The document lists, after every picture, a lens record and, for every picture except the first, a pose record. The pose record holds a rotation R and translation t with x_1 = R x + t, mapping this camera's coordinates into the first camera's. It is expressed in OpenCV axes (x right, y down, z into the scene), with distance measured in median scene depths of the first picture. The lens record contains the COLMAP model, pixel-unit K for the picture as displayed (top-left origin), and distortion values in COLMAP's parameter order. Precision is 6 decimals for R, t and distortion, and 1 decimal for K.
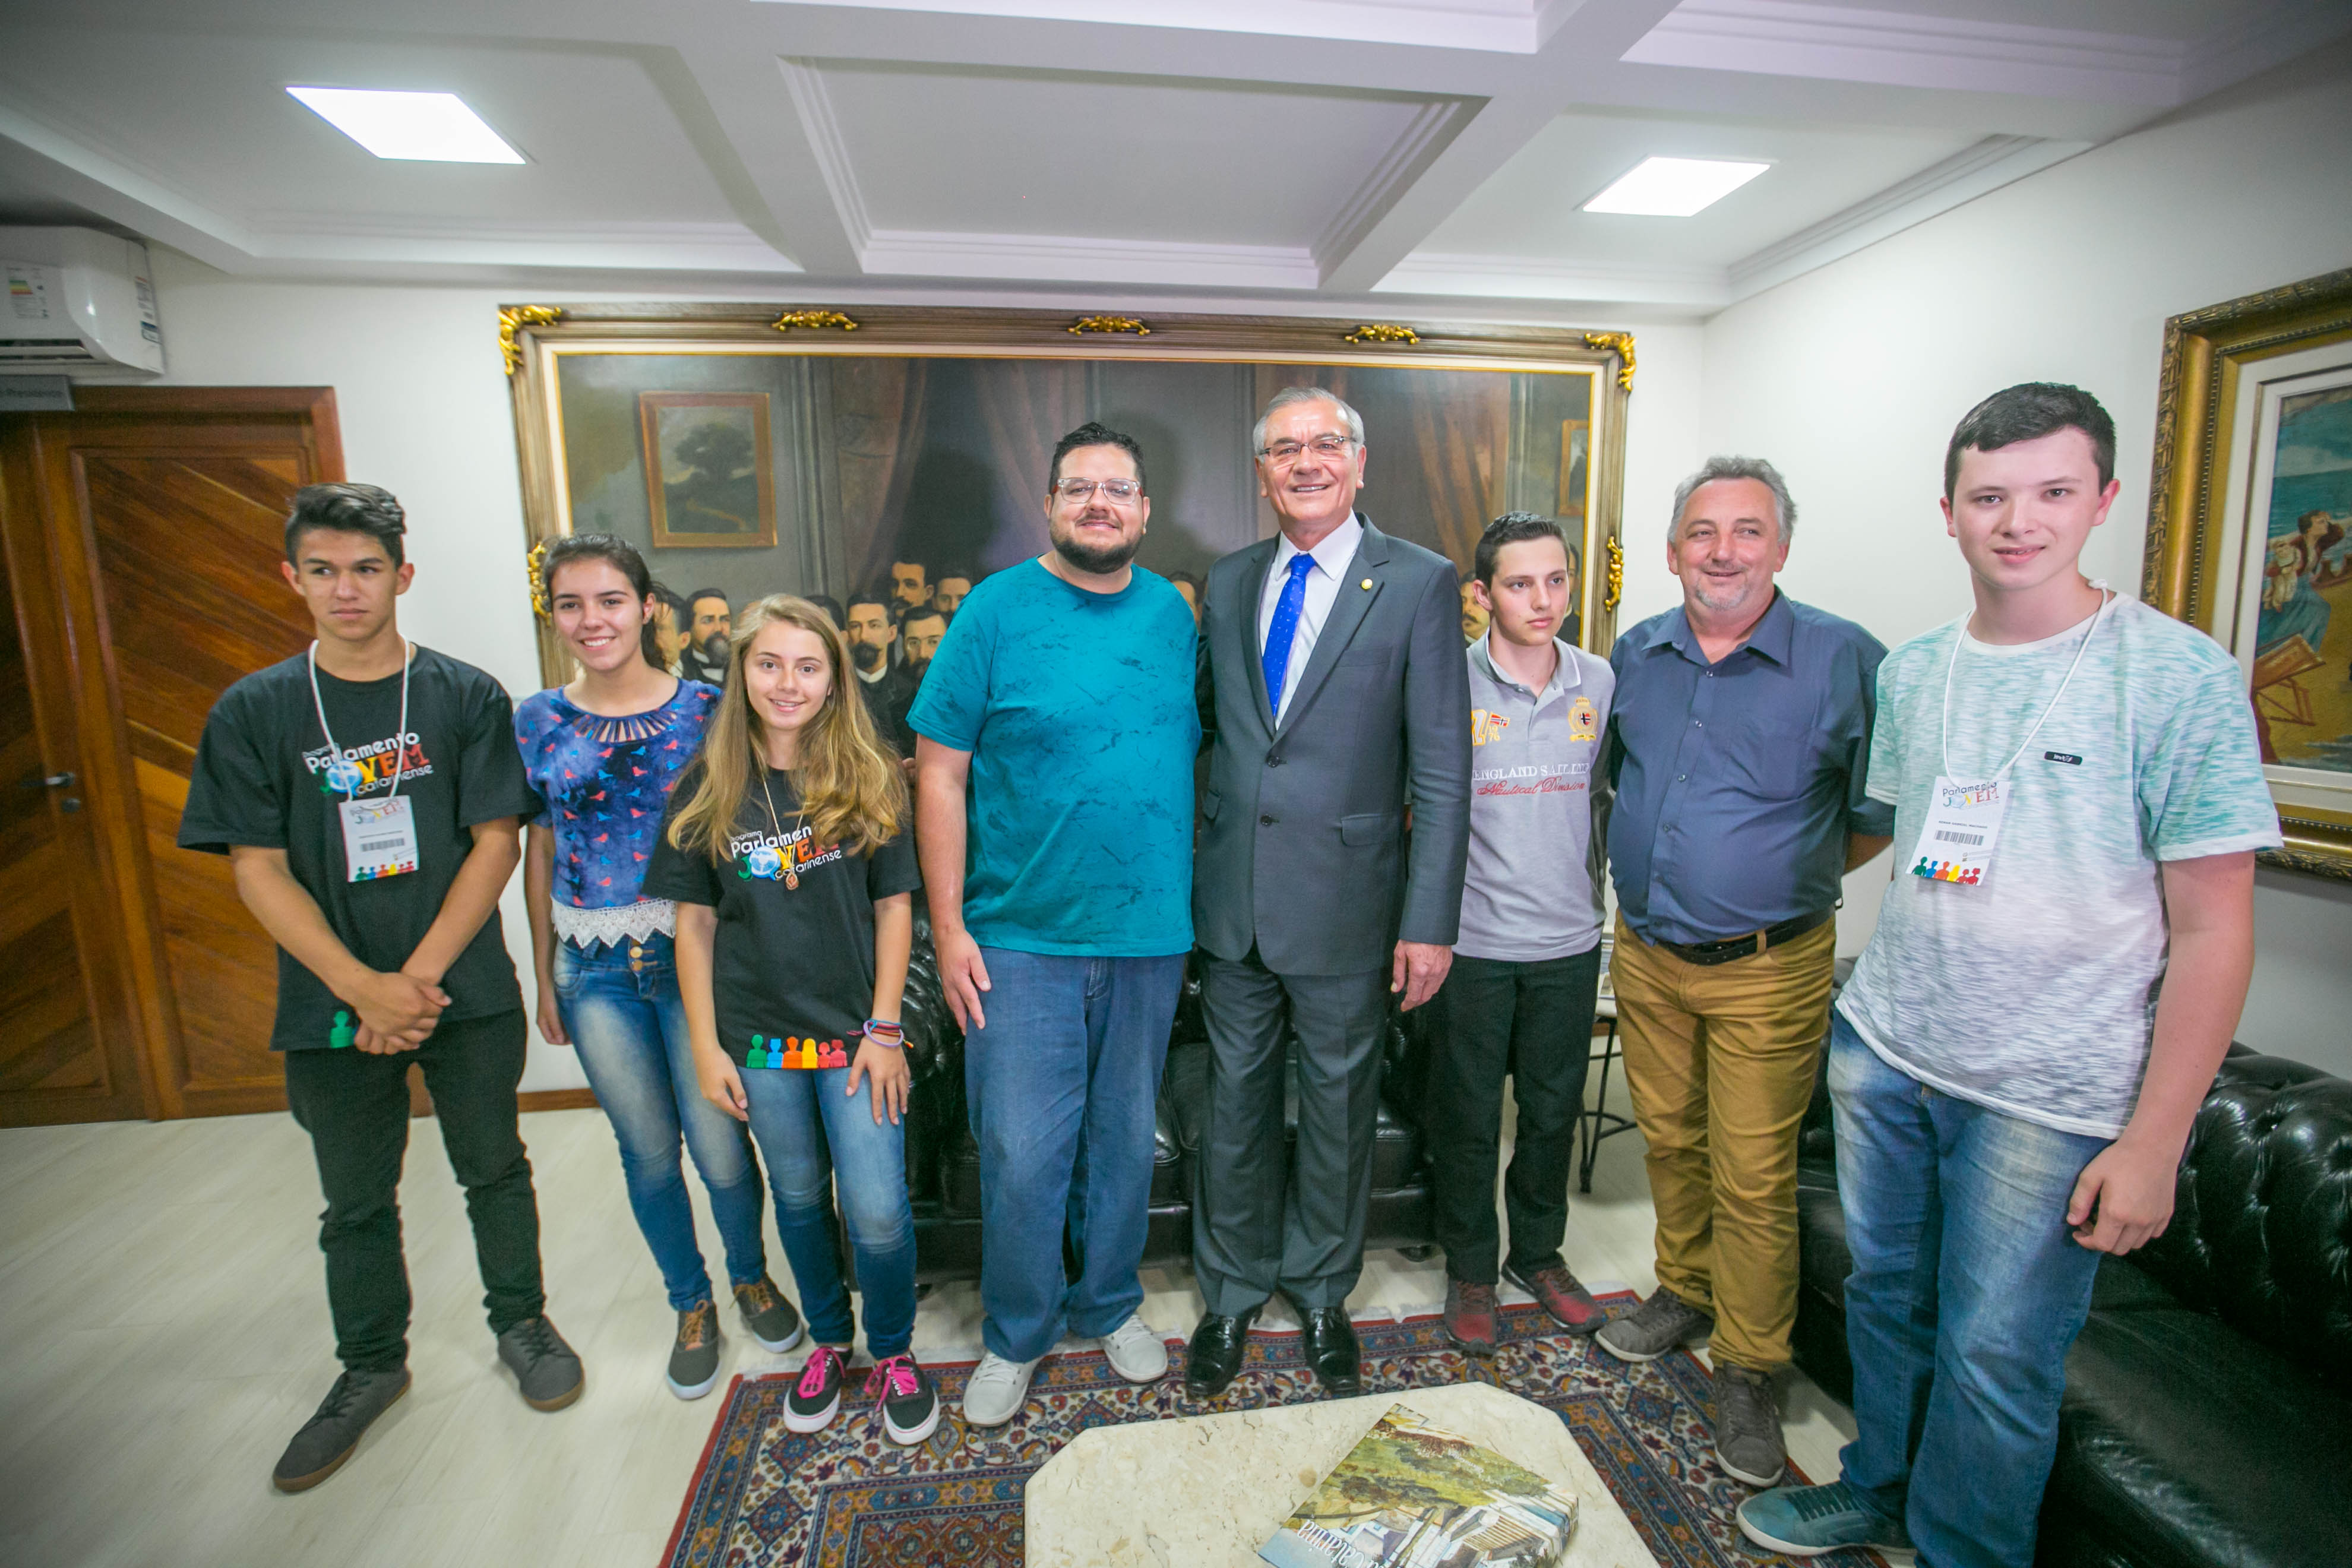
lens RADIAL K [[1058.2, 0, 1176.7], [0, 1058.2, 791.0], [0, 0, 1]] dist [-0.041064, 0.010479]
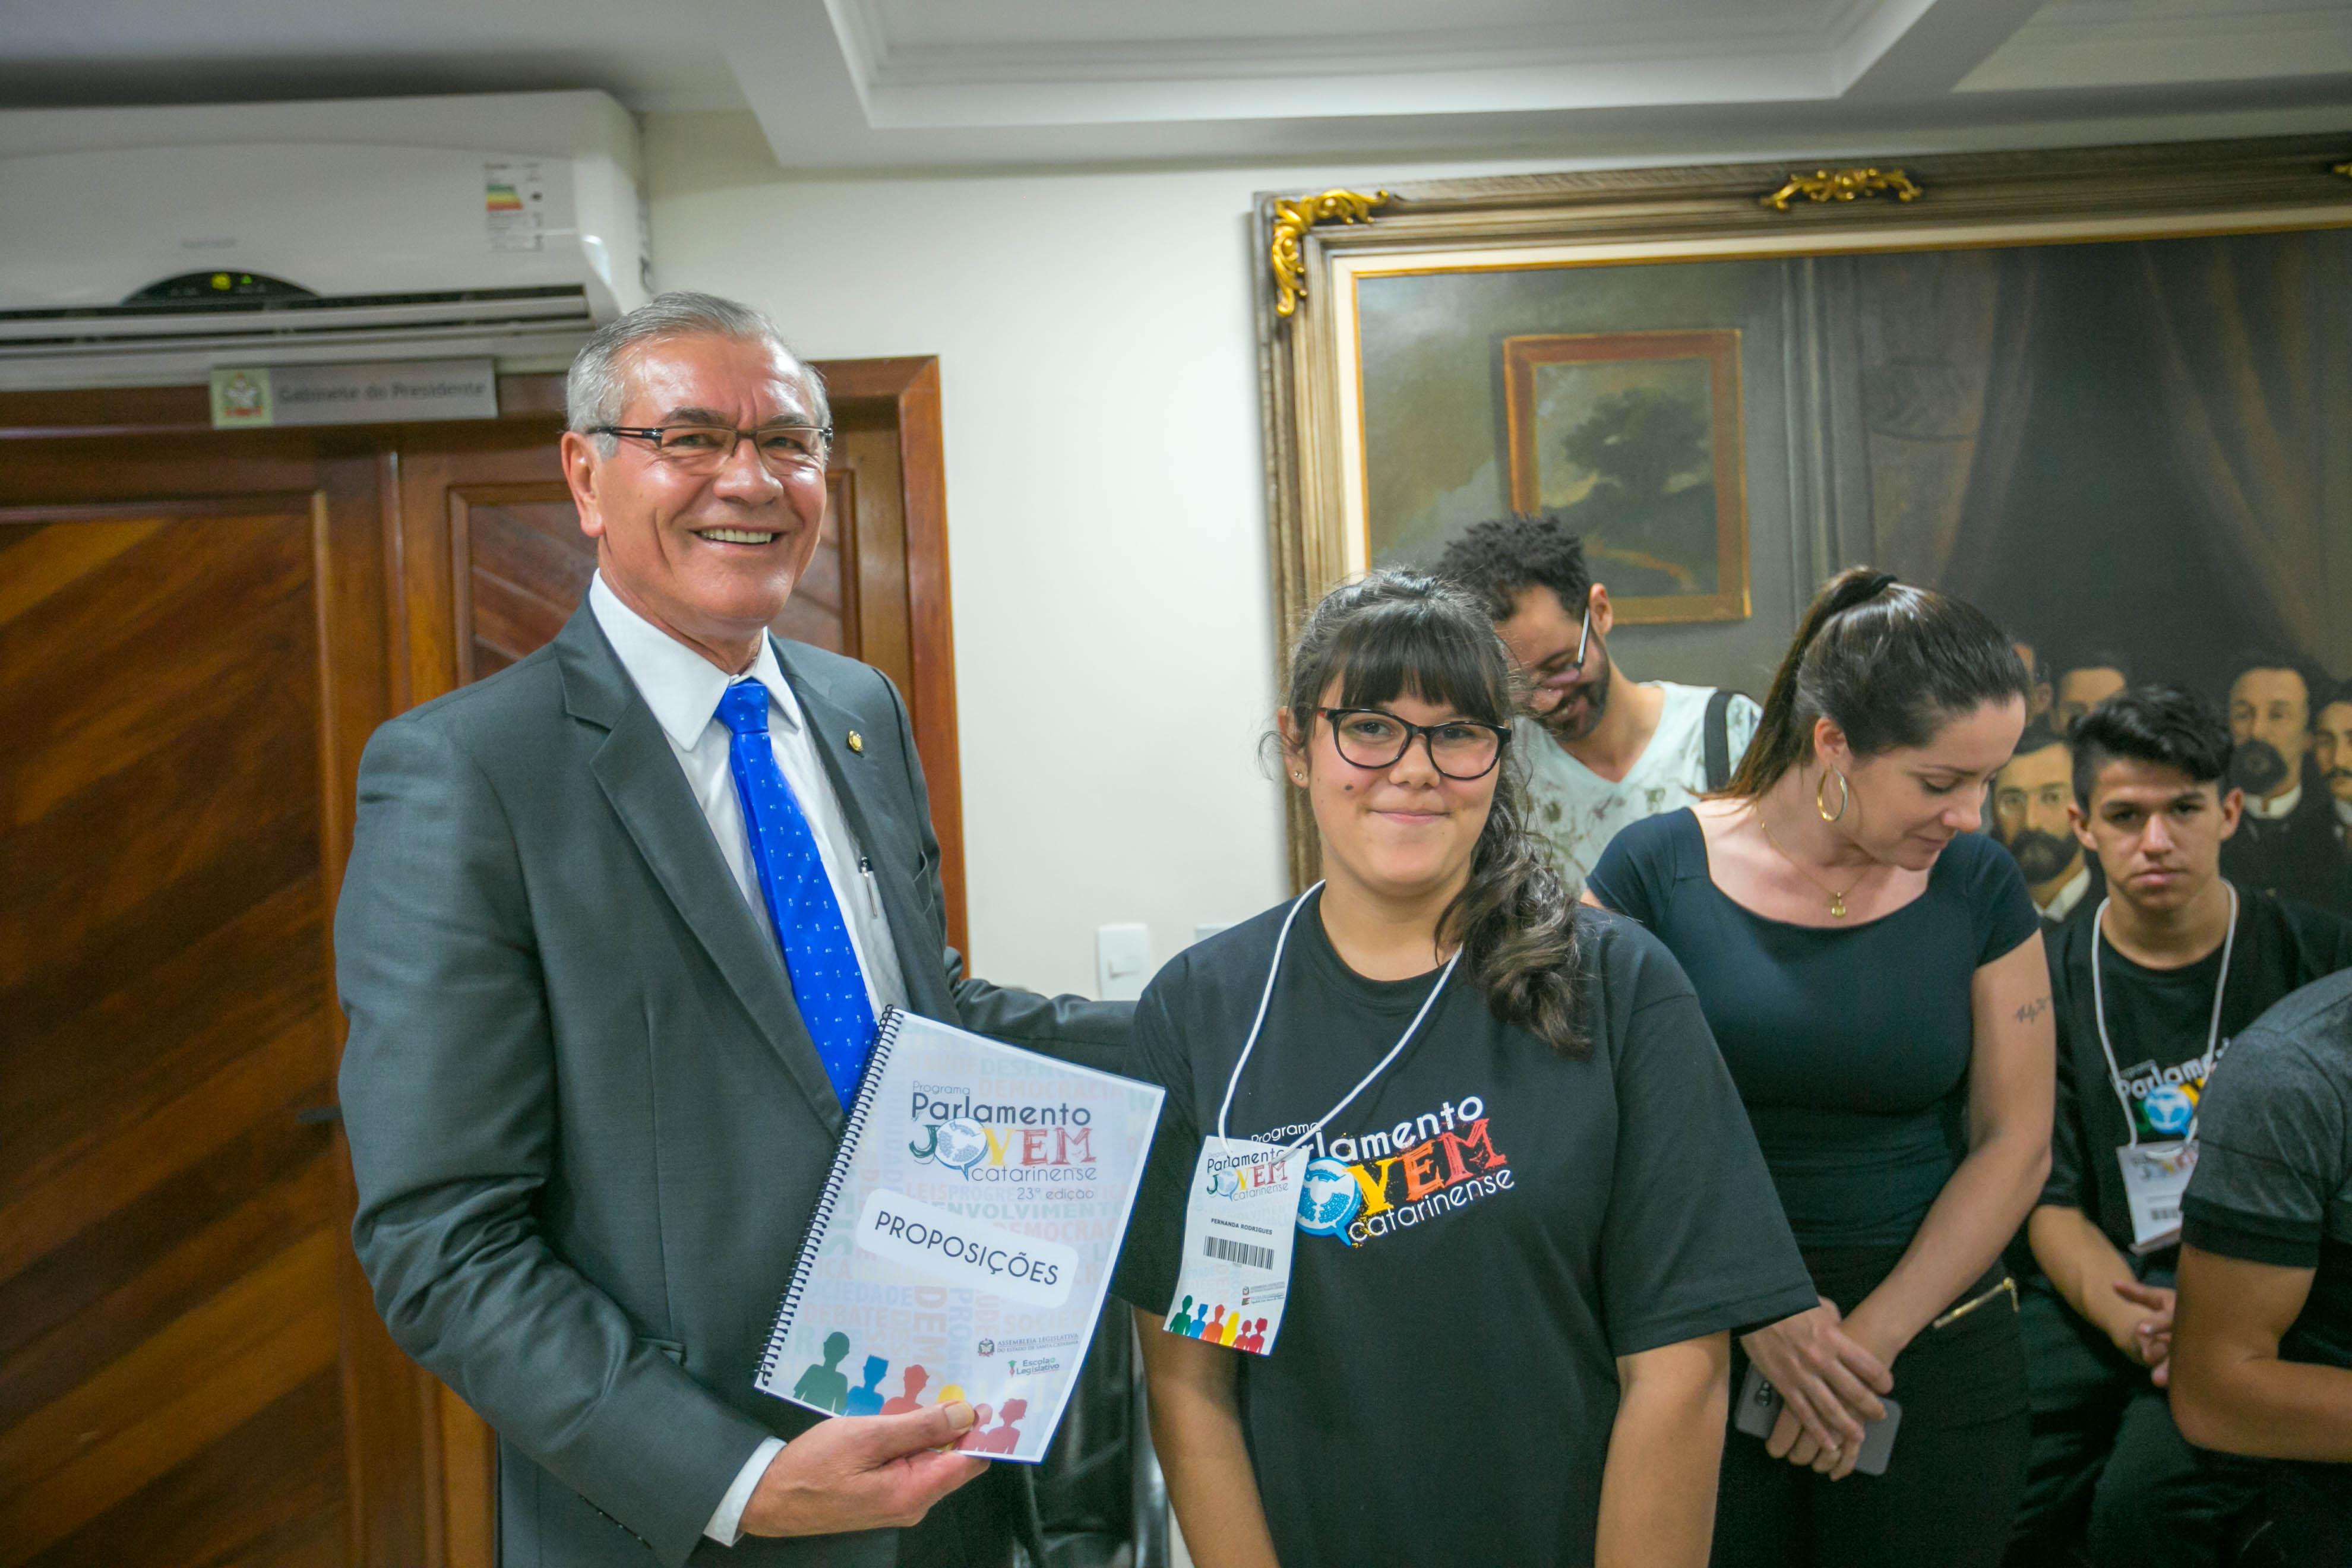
lens RADIAL K [[1942.1, 0, 1136.3], [0, 1942.1, 760.4], [0, 0, 1]] dist [-0.000817, 0.049884]
pose [[0.991524, -0.036985, -0.124550, -0.585410], [0.014571, 0.984235, -0.176264, -0.005184], [0.129105, 0.172956, 0.976431, 0.061116]]
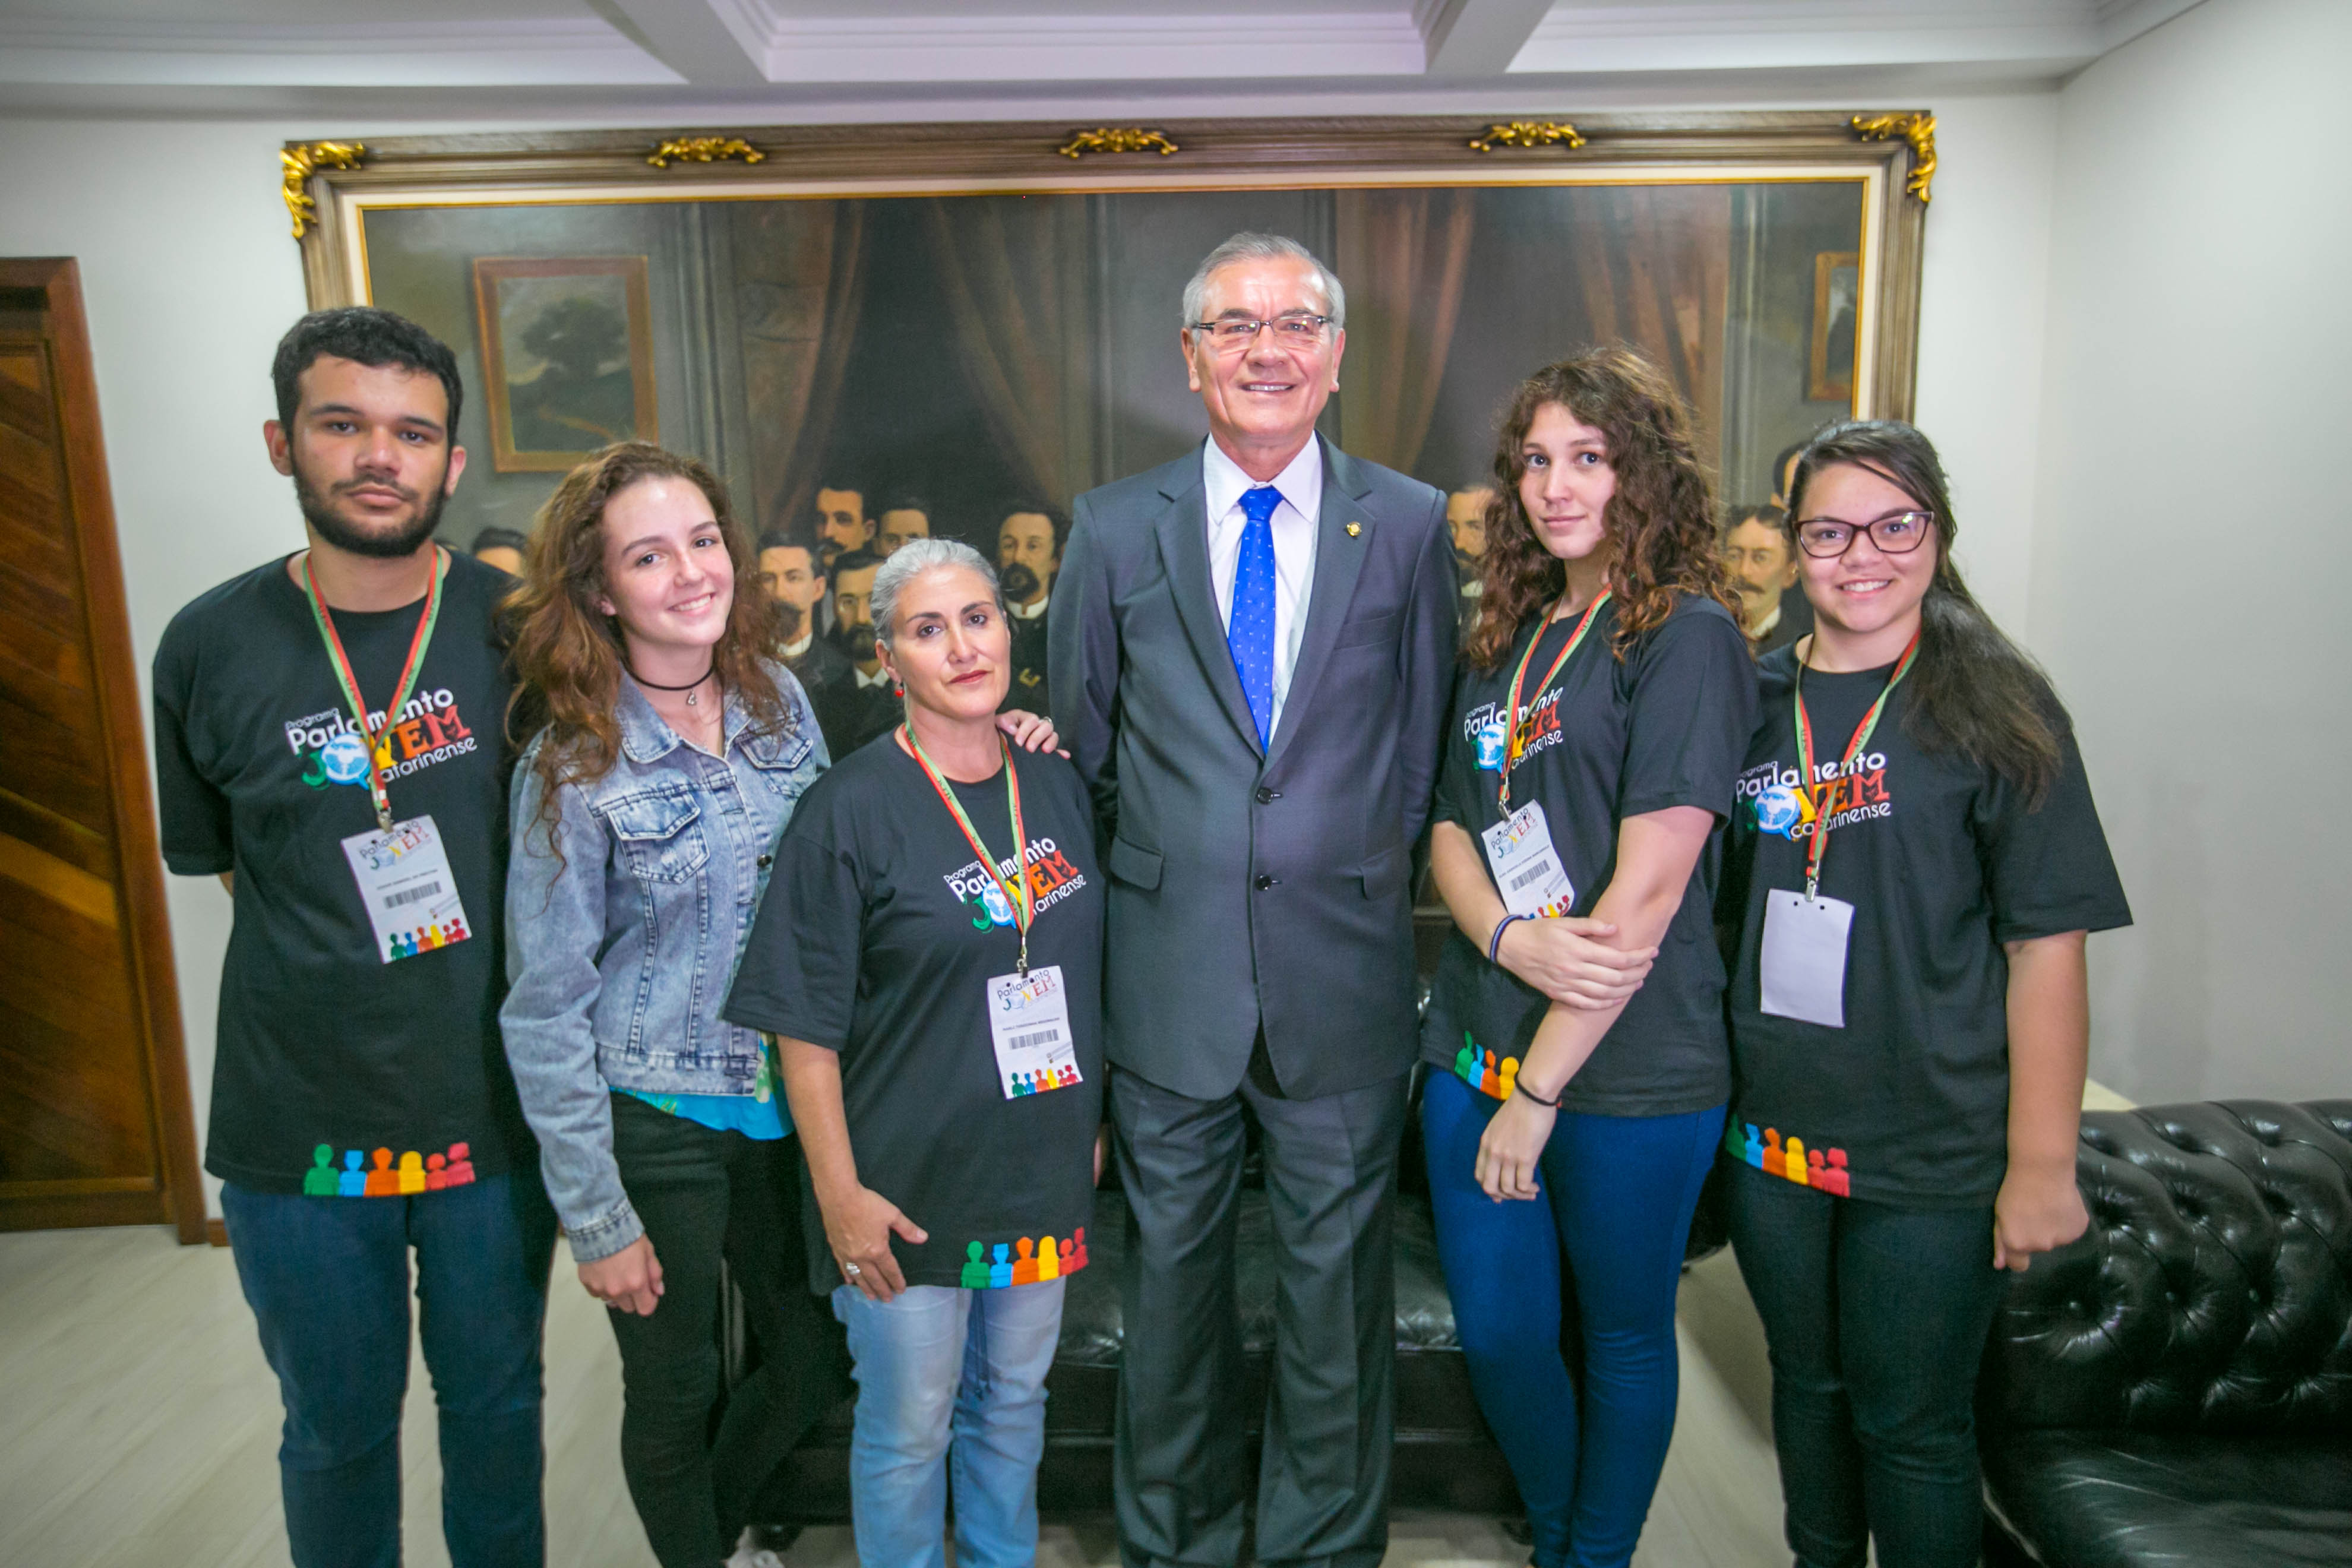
lens RADIAL K [[1536.1, 0, 1158.2], [0, 1536.1, 801.2], [0, 0, 1]] dist [-0.009359, 0.022015]
pose [[0.992093, 0.009120, -0.125176, 0.096447], [-0.009869, 0.999937, -0.005366, -0.002911], [0.125119, 0.006559, 0.992120, 0.000166]]
